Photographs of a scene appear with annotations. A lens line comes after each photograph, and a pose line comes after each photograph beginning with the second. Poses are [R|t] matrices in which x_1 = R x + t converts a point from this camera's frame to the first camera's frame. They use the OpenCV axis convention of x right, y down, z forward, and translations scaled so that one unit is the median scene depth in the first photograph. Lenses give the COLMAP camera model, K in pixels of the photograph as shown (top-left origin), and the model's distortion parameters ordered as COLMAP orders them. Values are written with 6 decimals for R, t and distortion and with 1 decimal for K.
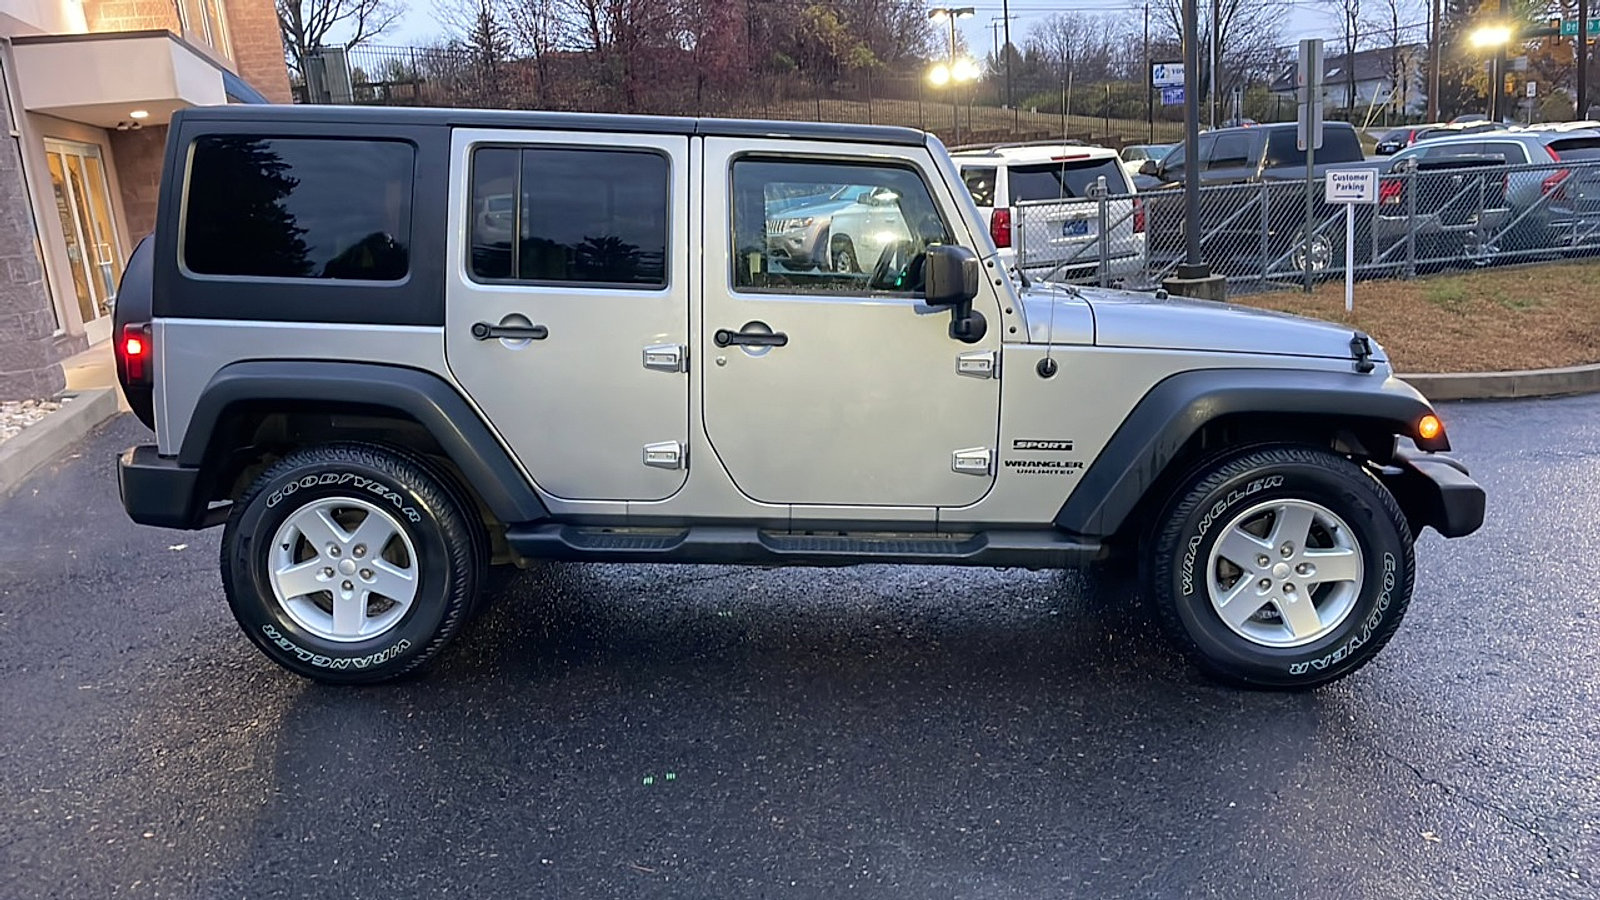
lens RADIAL K [[1178.9, 0, 809.6], [0, 1178.9, 435.8], [0, 0, 1]] dist [0.079759, -0.104041]
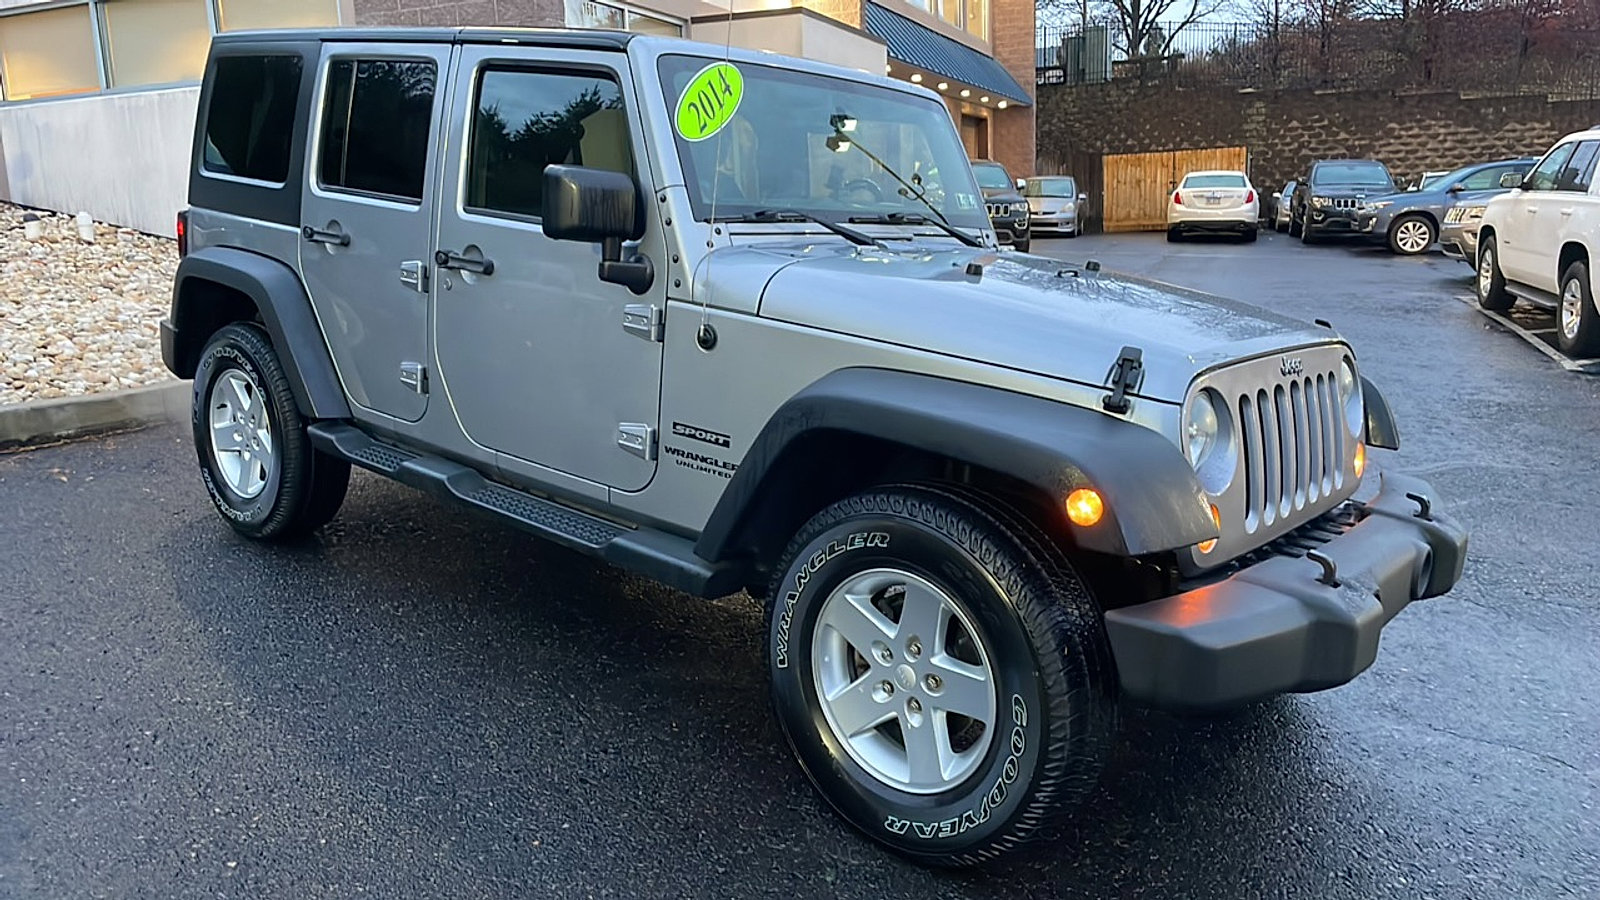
lens RADIAL K [[1178.9, 0, 793.1], [0, 1178.9, 434.8], [0, 0, 1]] dist [0.079759, -0.104041]
pose [[0.770044, 0.175181, -0.613468, 0.724222], [-0.168137, 0.983294, 0.069736, -0.056832], [0.615436, 0.049447, 0.786634, 0.419760]]
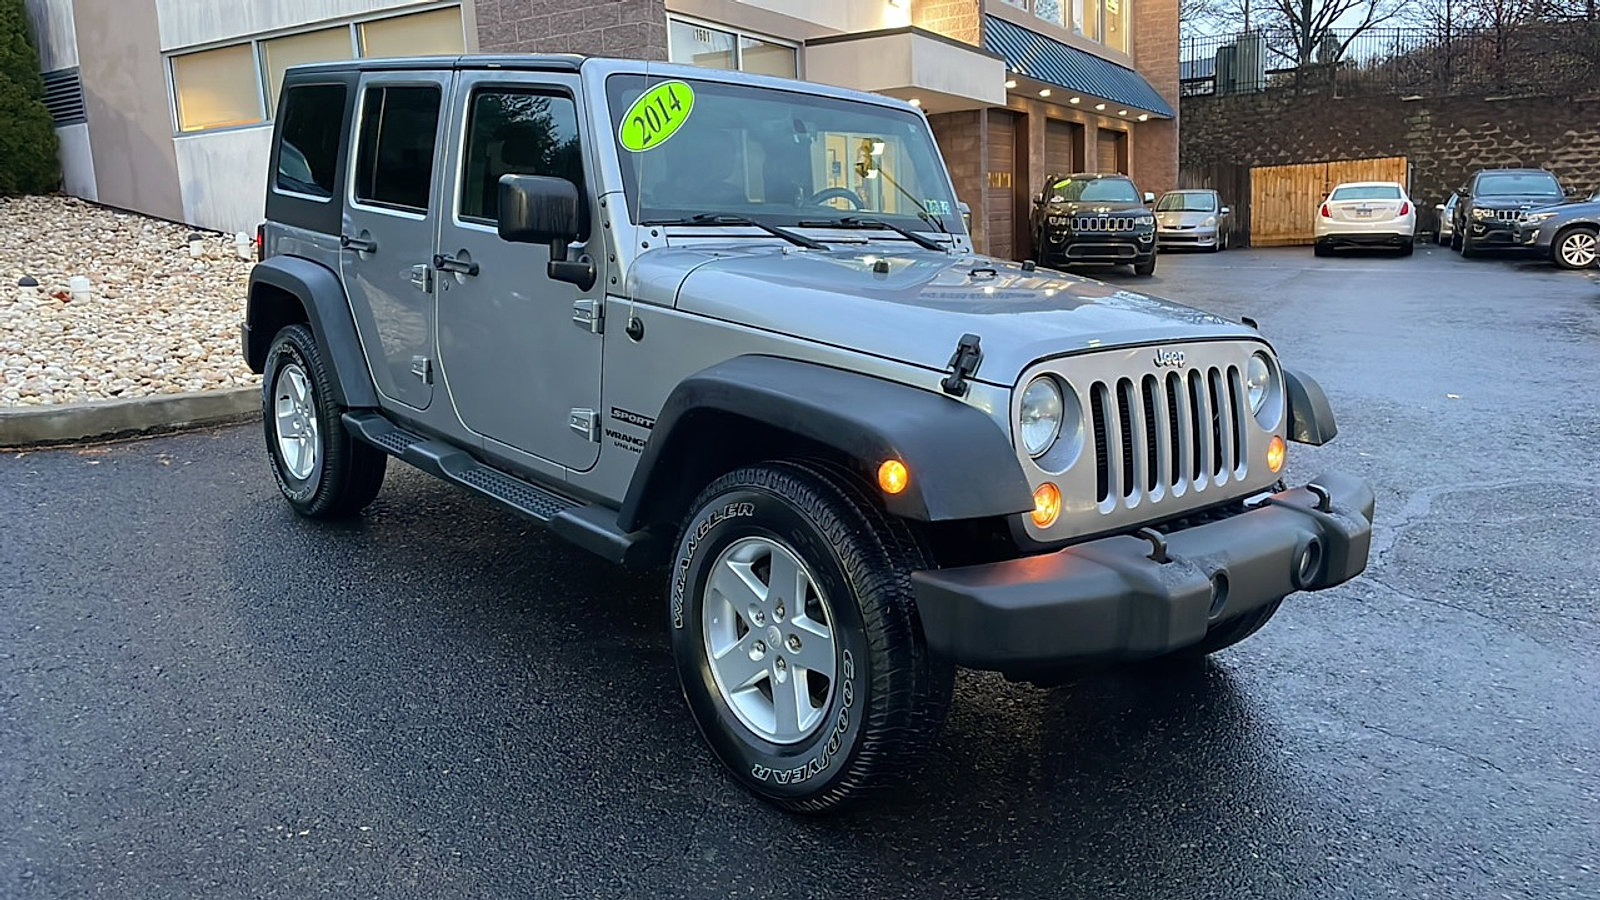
lens RADIAL K [[1178.9, 0, 789.5], [0, 1178.9, 435.0], [0, 0, 1]] dist [0.079759, -0.104041]
pose [[0.677991, 0.176747, -0.713505, 0.889360], [-0.174726, 0.981592, 0.077127, -0.066281], [0.714002, 0.072377, 0.696393, 0.481886]]
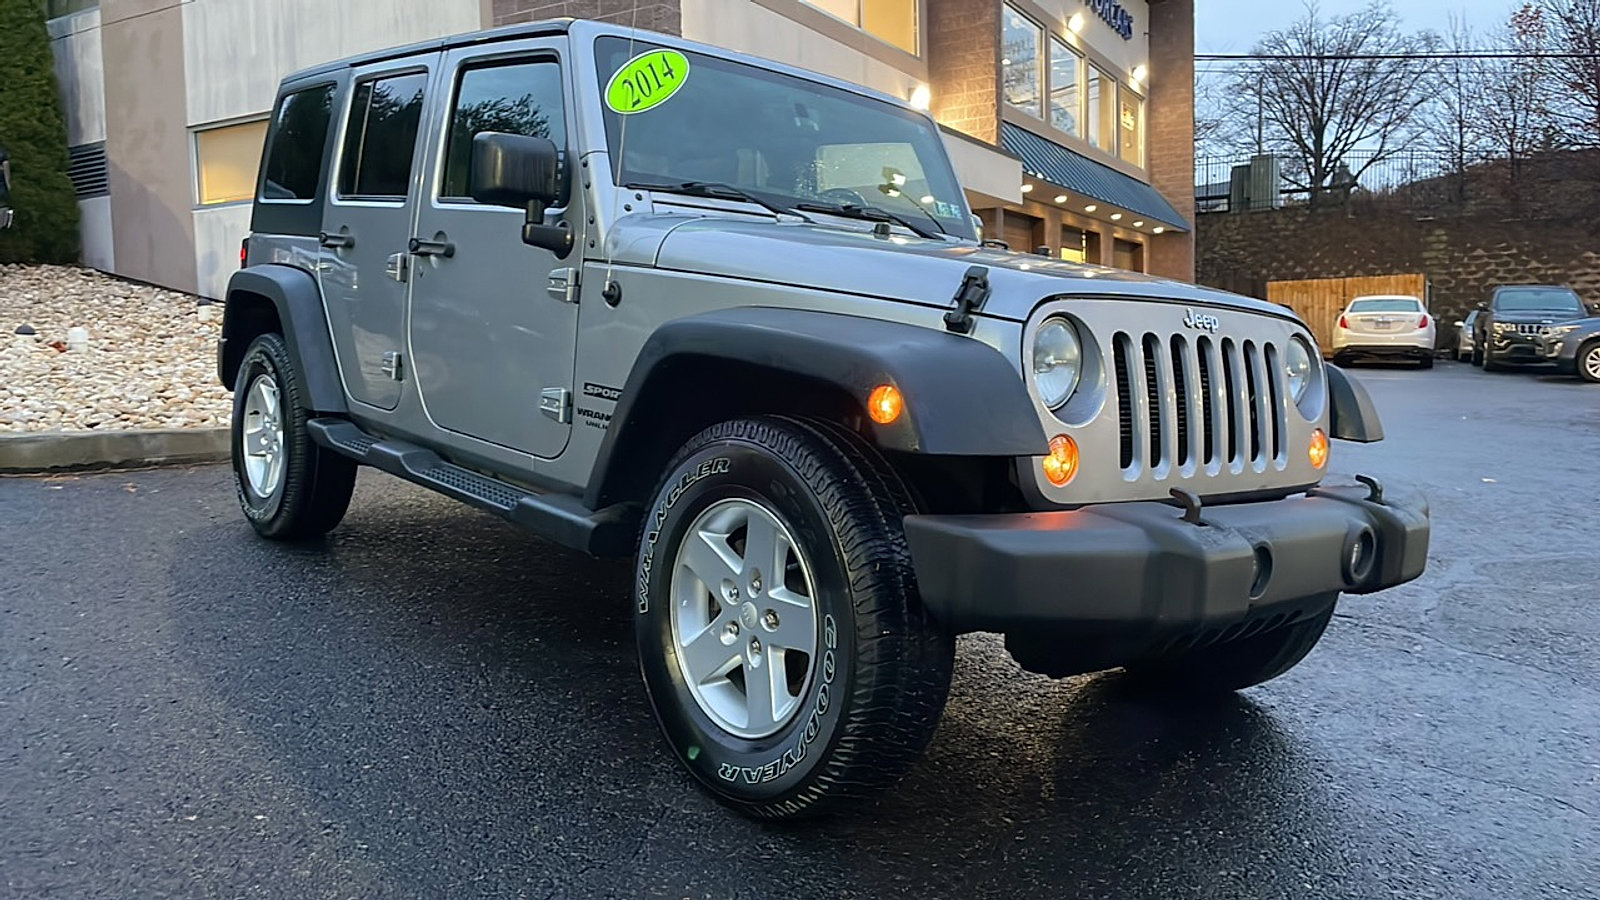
lens RADIAL K [[1178.9, 0, 791.1], [0, 1178.9, 433.5], [0, 0, 1]] dist [0.079759, -0.104041]
pose [[0.666036, 0.122567, -0.735781, 0.856658], [-0.199889, 0.979658, -0.017749, 0.023772], [0.718638, 0.158896, 0.676987, 0.560752]]
